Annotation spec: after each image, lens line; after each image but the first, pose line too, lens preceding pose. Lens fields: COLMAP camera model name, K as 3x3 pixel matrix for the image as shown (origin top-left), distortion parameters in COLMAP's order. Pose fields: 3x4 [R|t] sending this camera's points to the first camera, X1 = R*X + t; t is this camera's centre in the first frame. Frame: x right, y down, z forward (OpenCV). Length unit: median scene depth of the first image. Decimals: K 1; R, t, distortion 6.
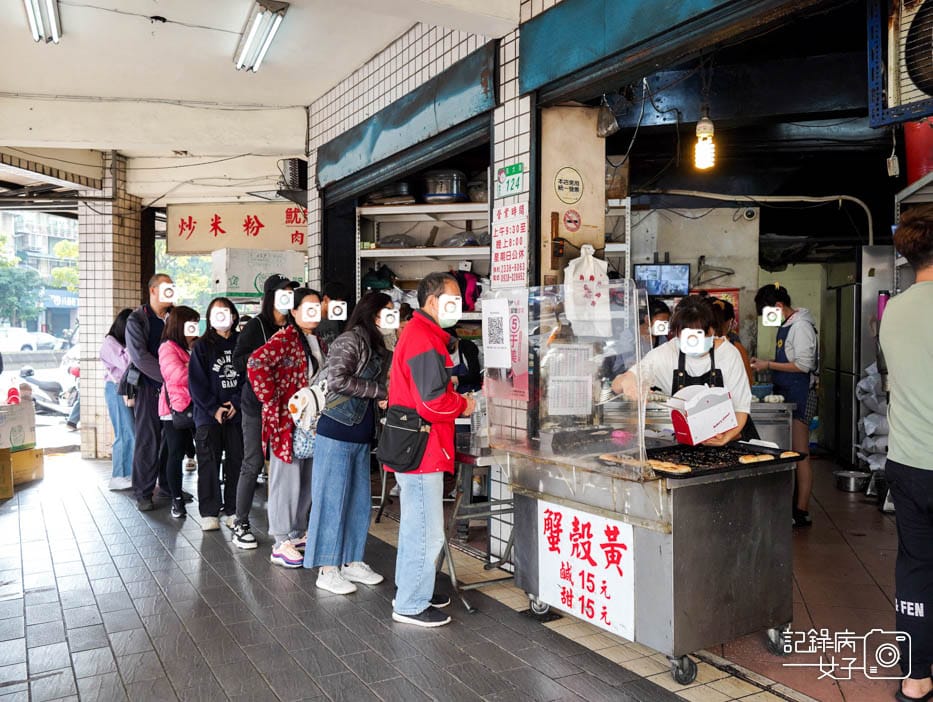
lens RADIAL K [[831.6, 0, 466.5], [0, 831.6, 351.0], [0, 0, 1]] dist [-0.015743, -0.001592]
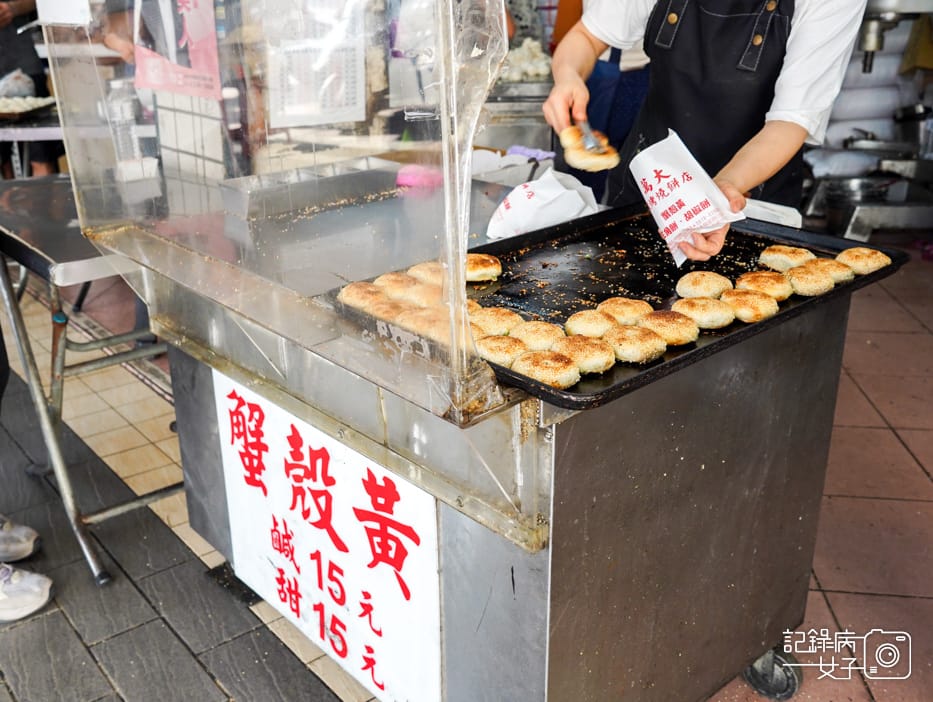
lens RADIAL K [[940.8, 0, 406.4], [0, 940.8, 329.6], [0, 0, 1]] dist [-0.000309, -0.001011]
pose [[0.989713, -0.064574, 0.127663, 0.130000], [0.018753, 0.943198, 0.331703, 0.012976], [-0.141831, -0.325896, 0.934706, 0.597018]]
